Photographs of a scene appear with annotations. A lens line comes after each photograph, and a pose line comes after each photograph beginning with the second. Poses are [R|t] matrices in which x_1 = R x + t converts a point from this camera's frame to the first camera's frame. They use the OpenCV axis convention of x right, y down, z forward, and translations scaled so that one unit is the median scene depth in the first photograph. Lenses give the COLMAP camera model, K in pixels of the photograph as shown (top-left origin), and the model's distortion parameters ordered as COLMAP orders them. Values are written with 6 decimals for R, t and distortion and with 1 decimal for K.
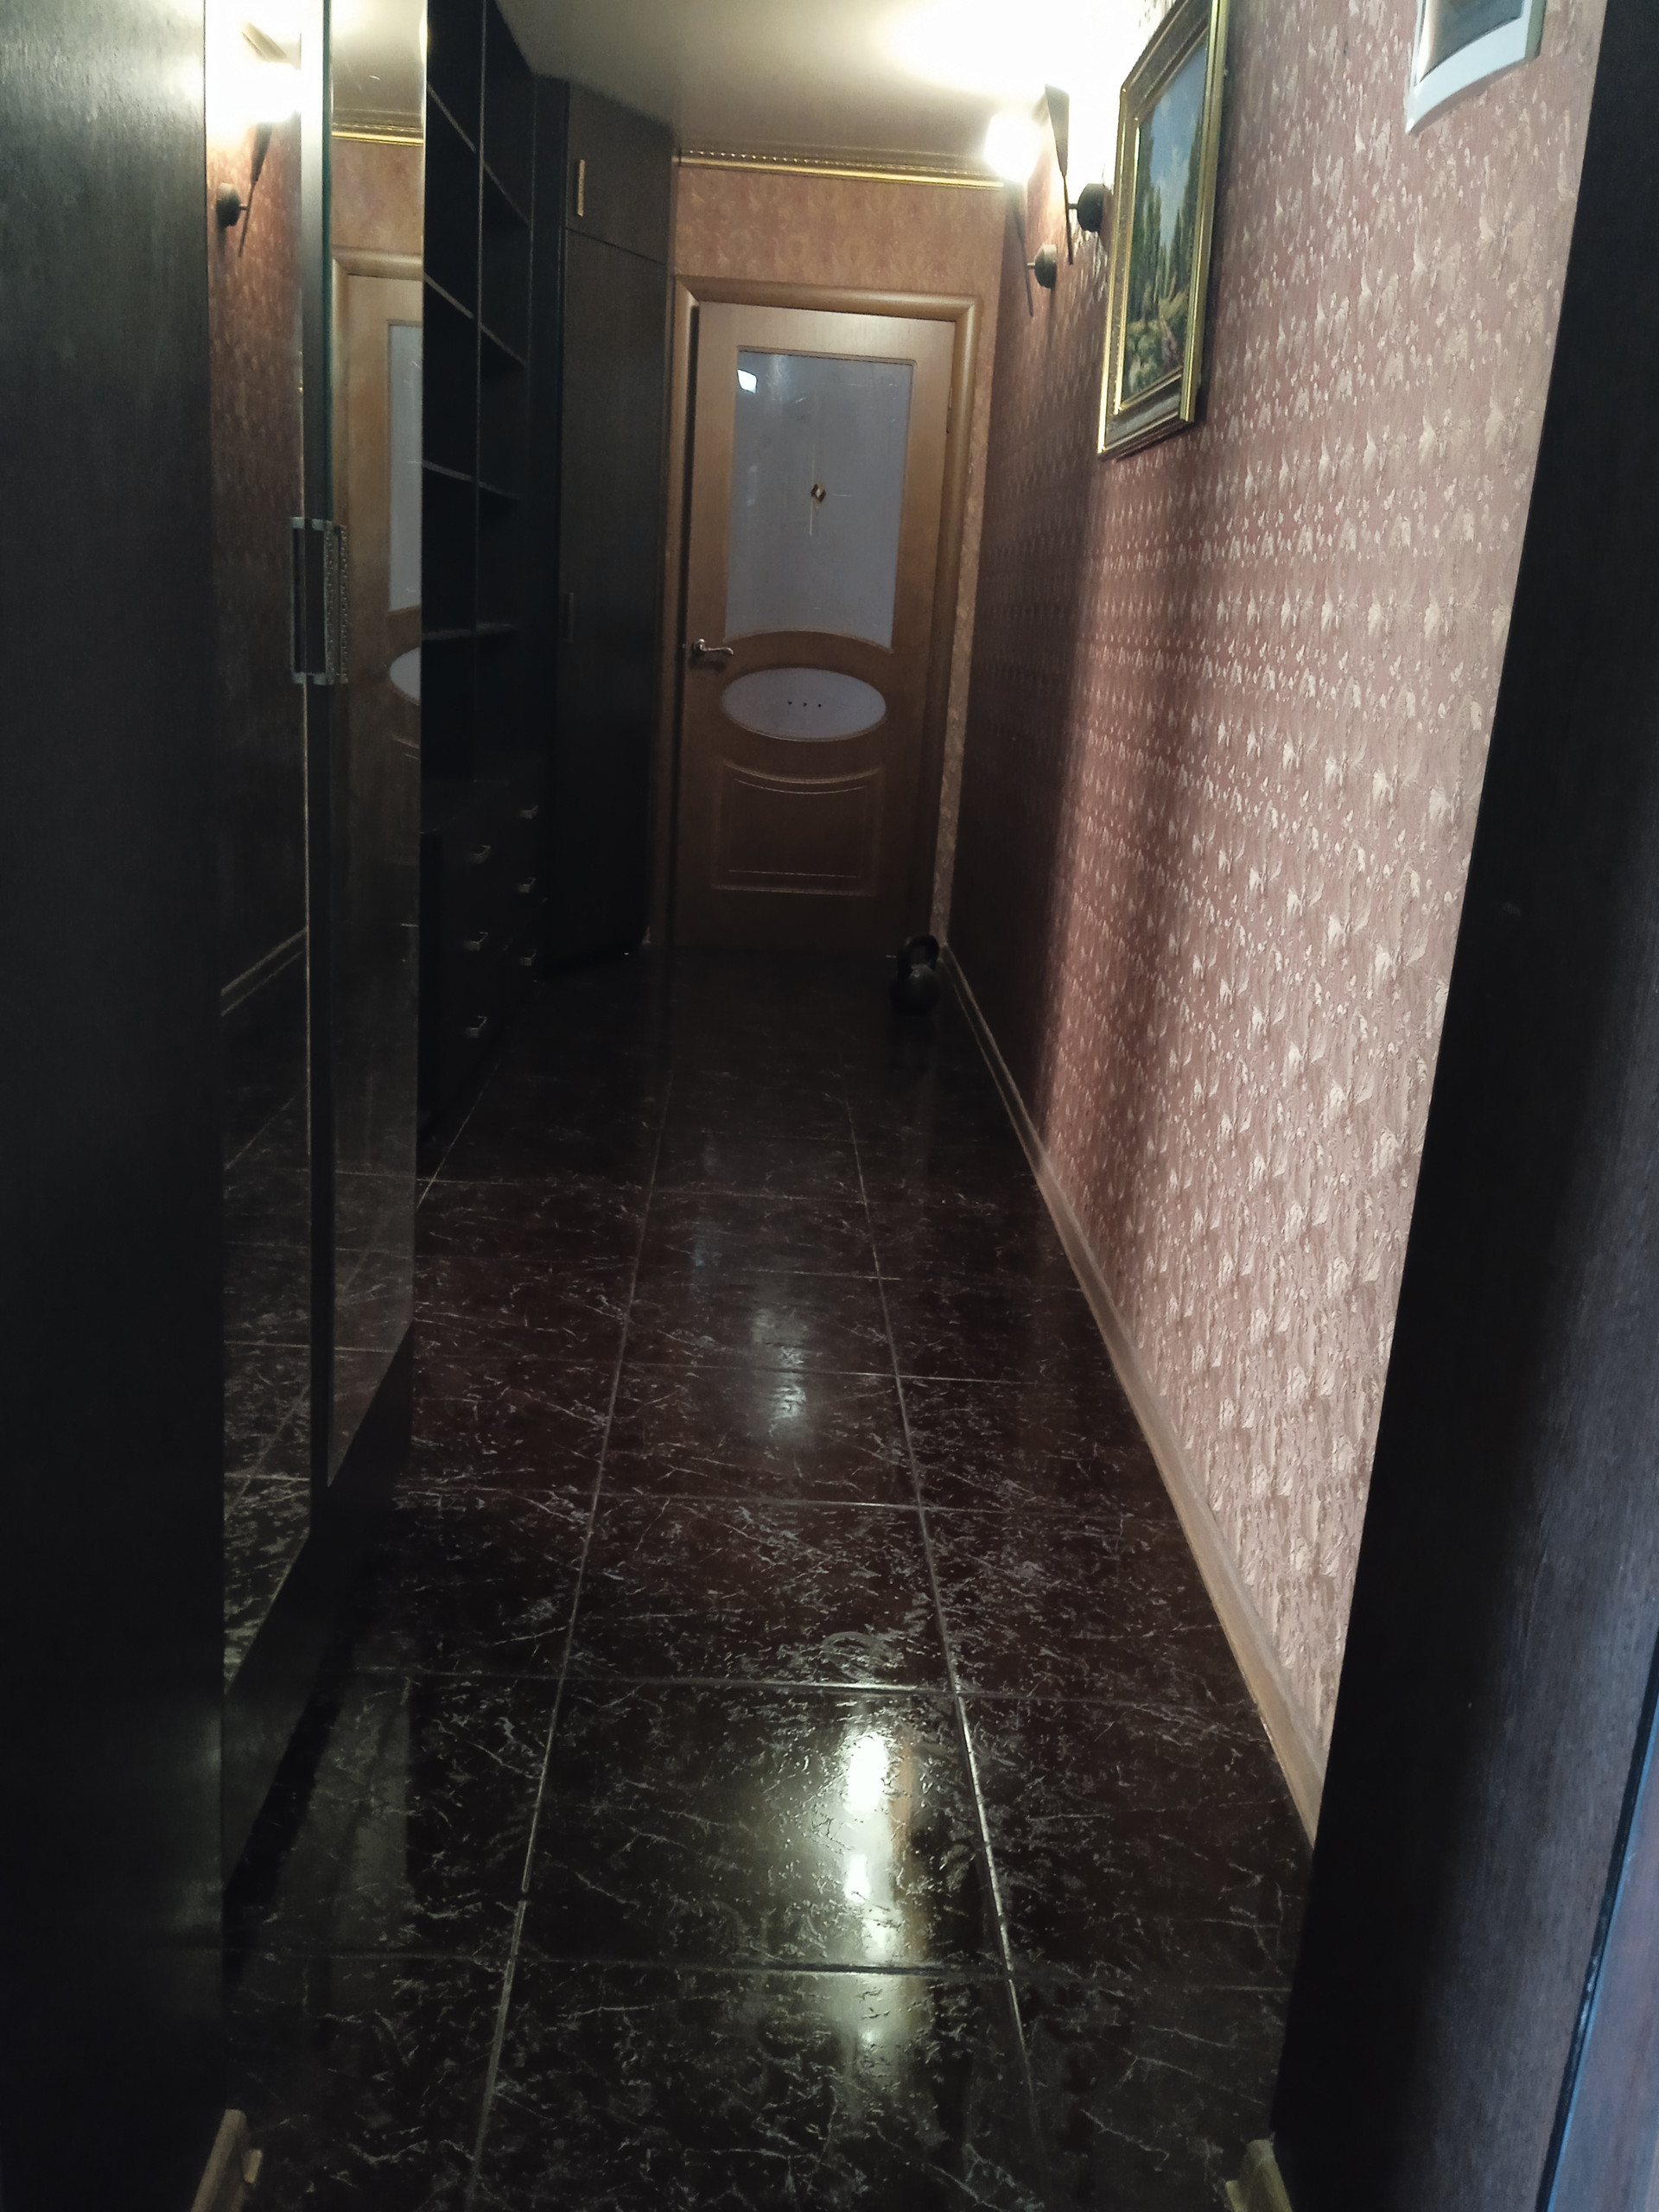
lens RADIAL K [[1860.6, 0, 808.2], [0, 1860.6, 1111.1], [0, 0, 1]] dist [0.108074, -0.147918]
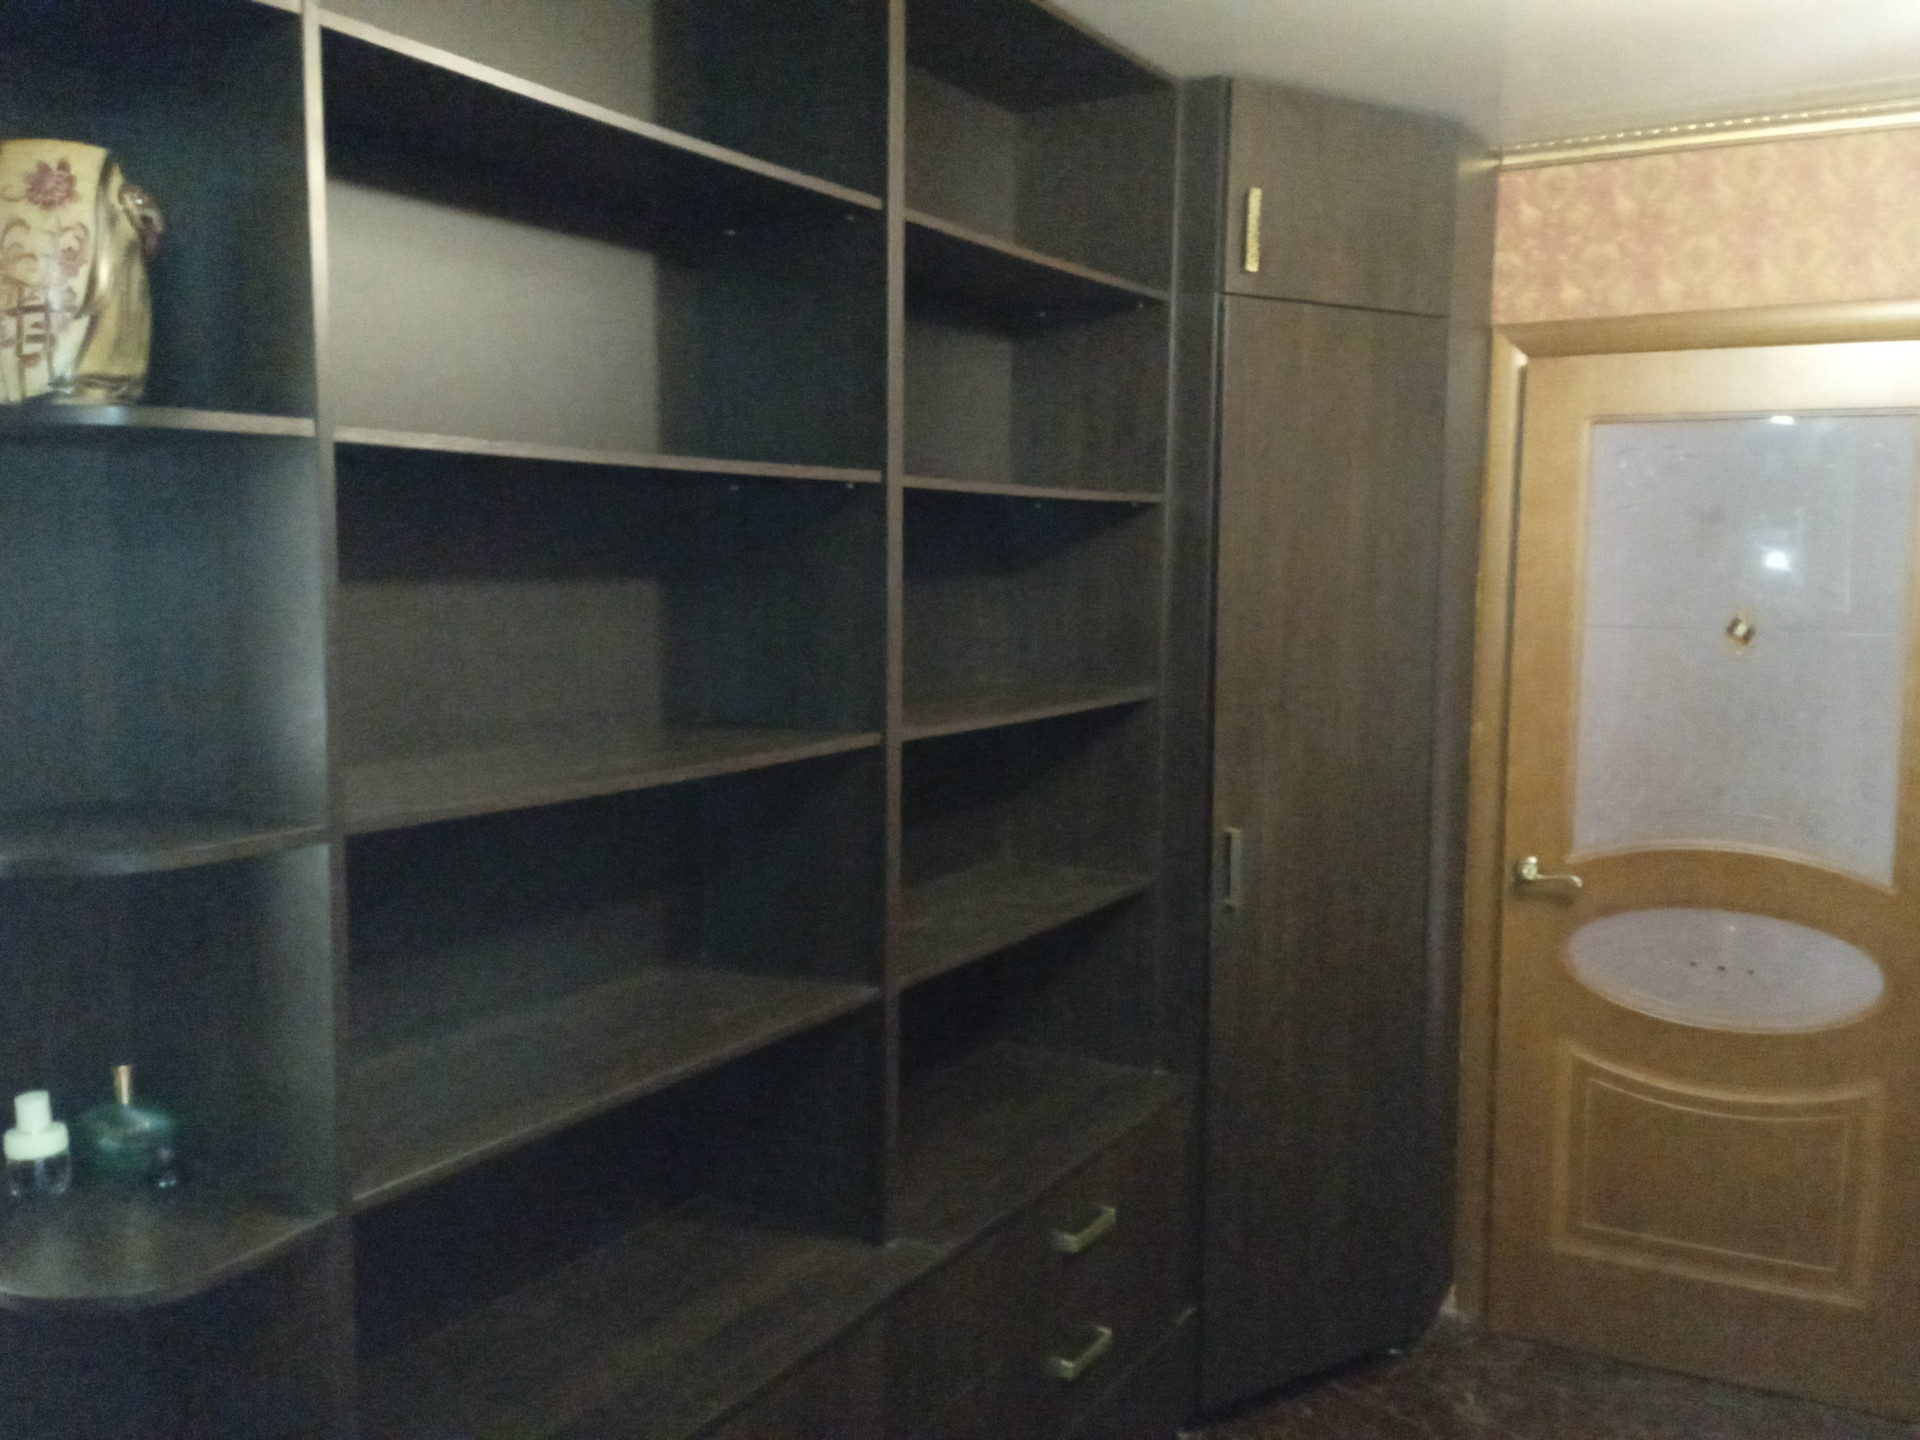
lens RADIAL K [[1615.0, 0, 961.6], [0, 1615.0, 719.1], [0, 0, 1]] dist [0.108074, -0.147918]
pose [[0.842188, -0.000273, -0.539183, 0.080484], [-0.098516, 0.983088, -0.154377, -0.203313], [0.530107, 0.183133, 0.827918, 0.458609]]
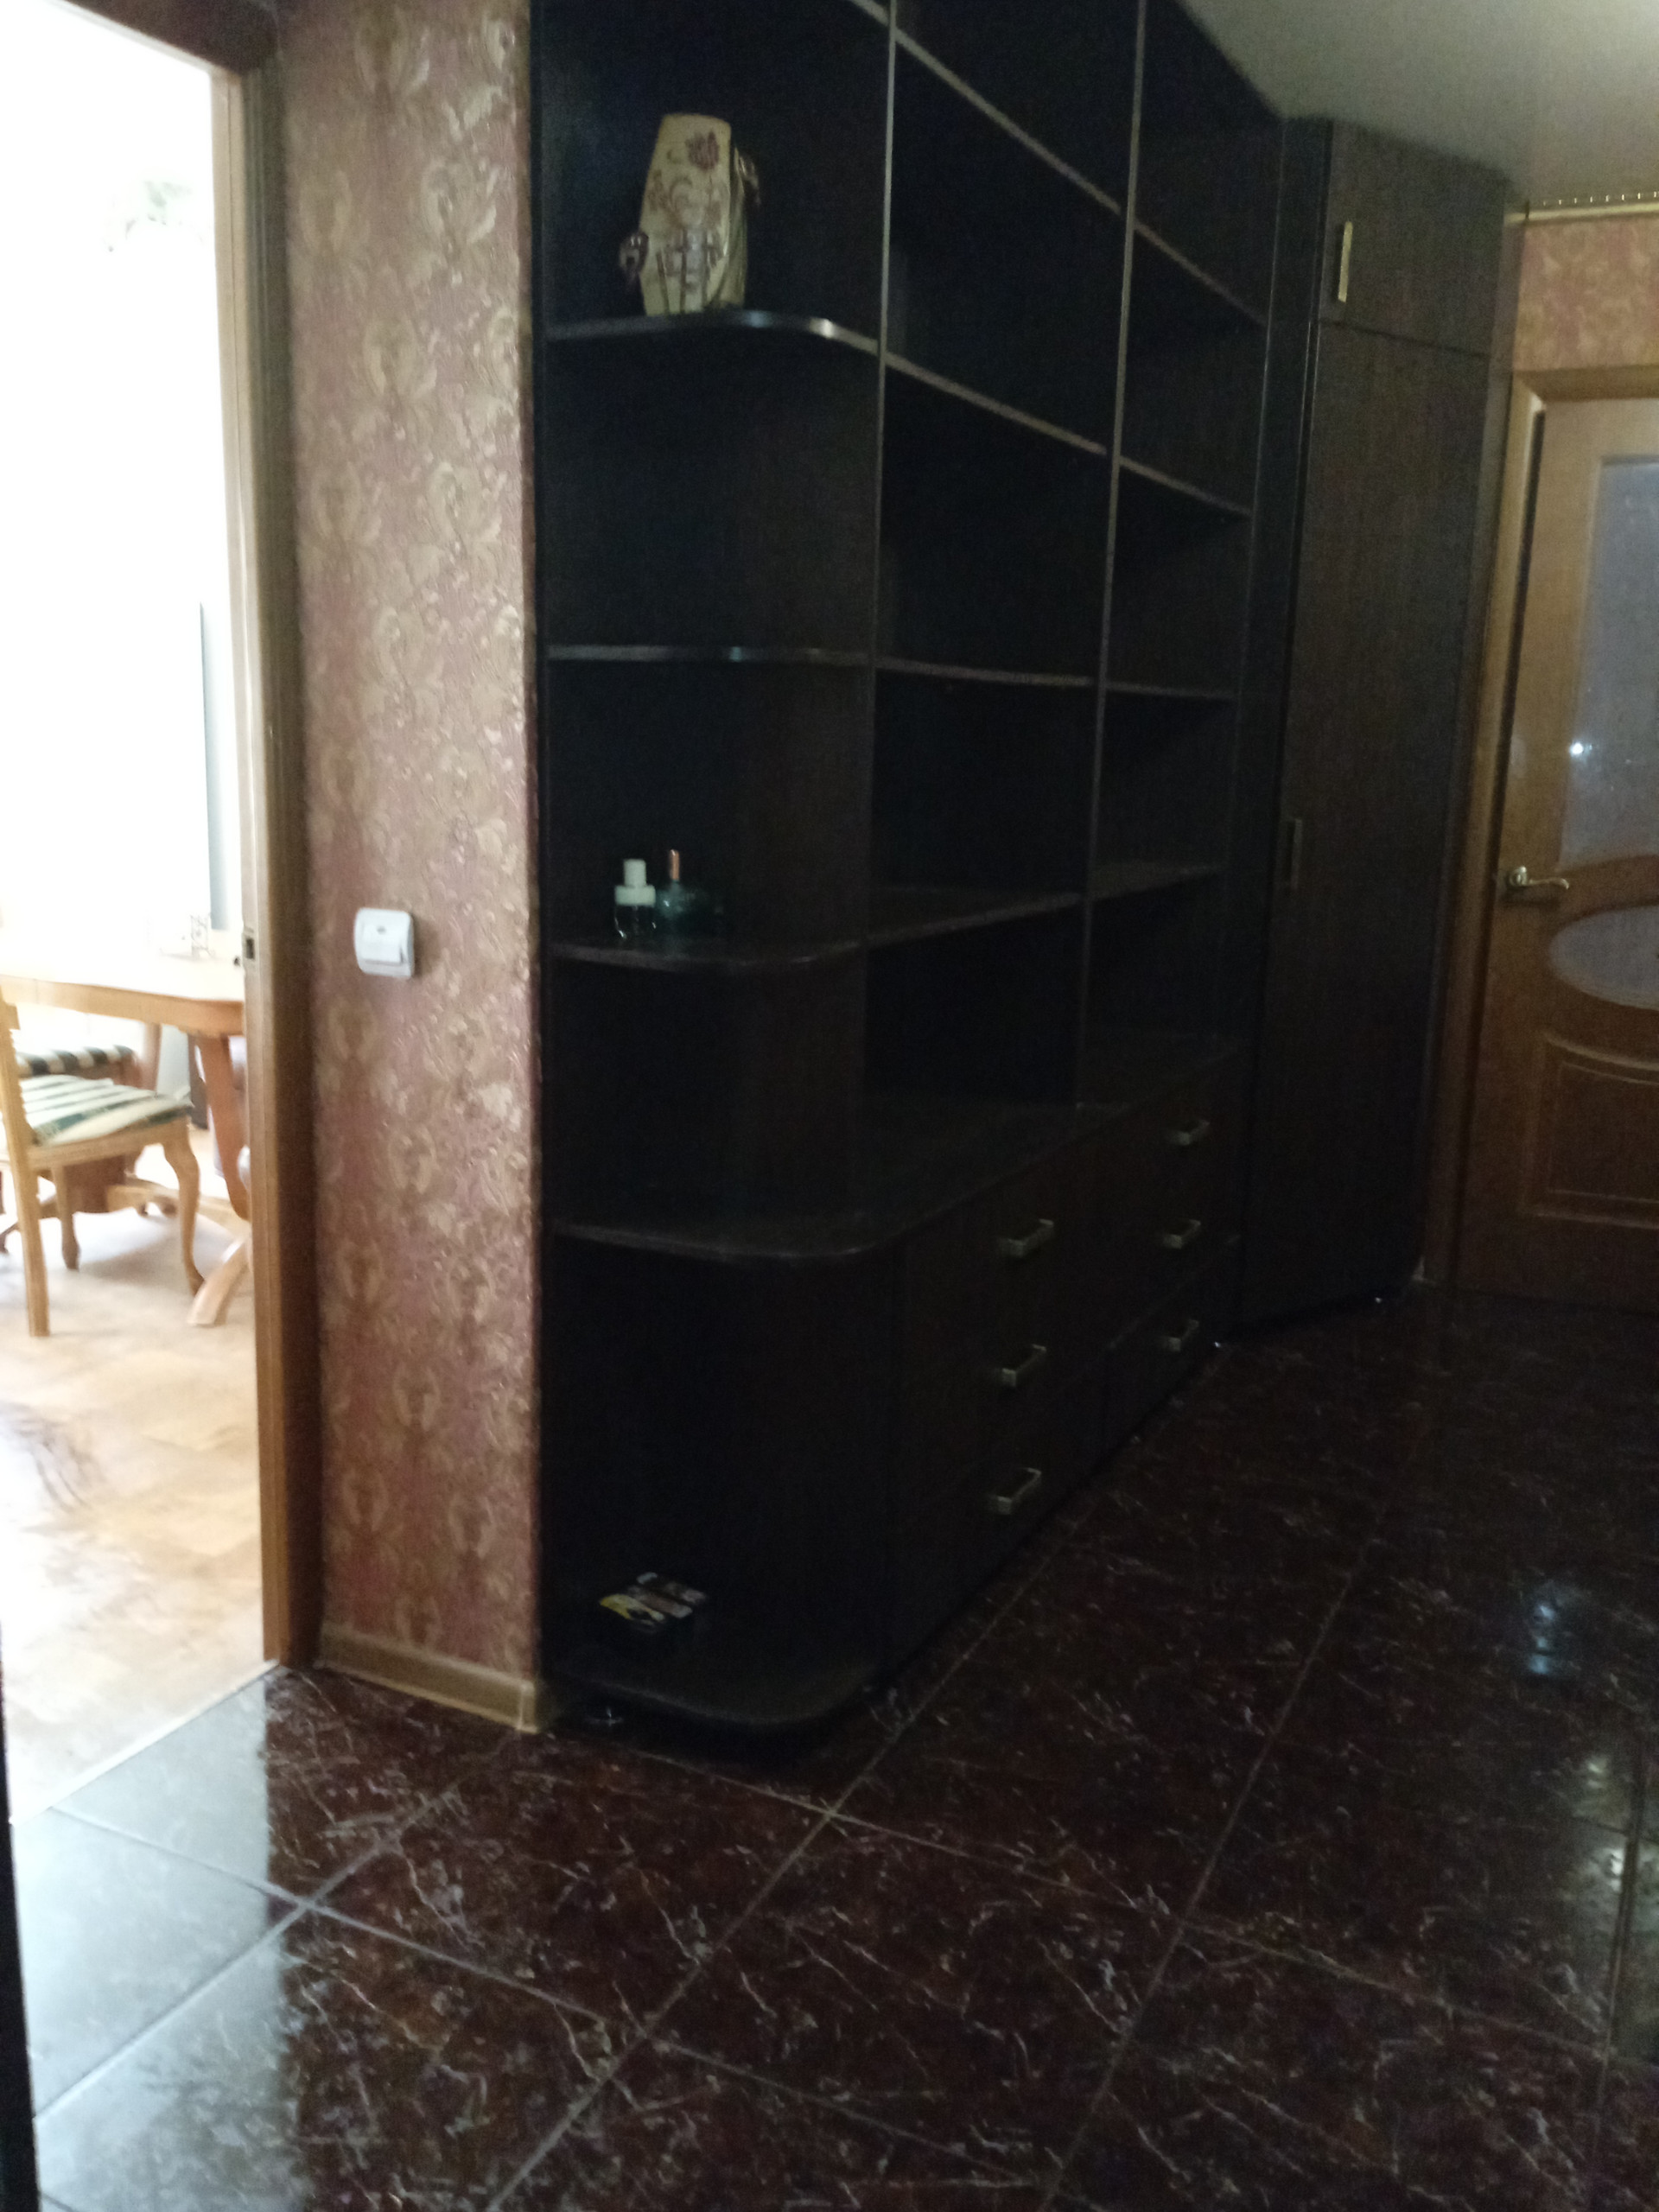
lens RADIAL K [[1860.6, 0, 810.9], [0, 1860.6, 1117.1], [0, 0, 1]] dist [0.108074, -0.147918]
pose [[0.884534, 0.052425, -0.463520, 0.041542], [-0.090966, 0.993974, -0.061169, -0.095775], [0.457519, 0.096270, 0.883973, 0.274156]]
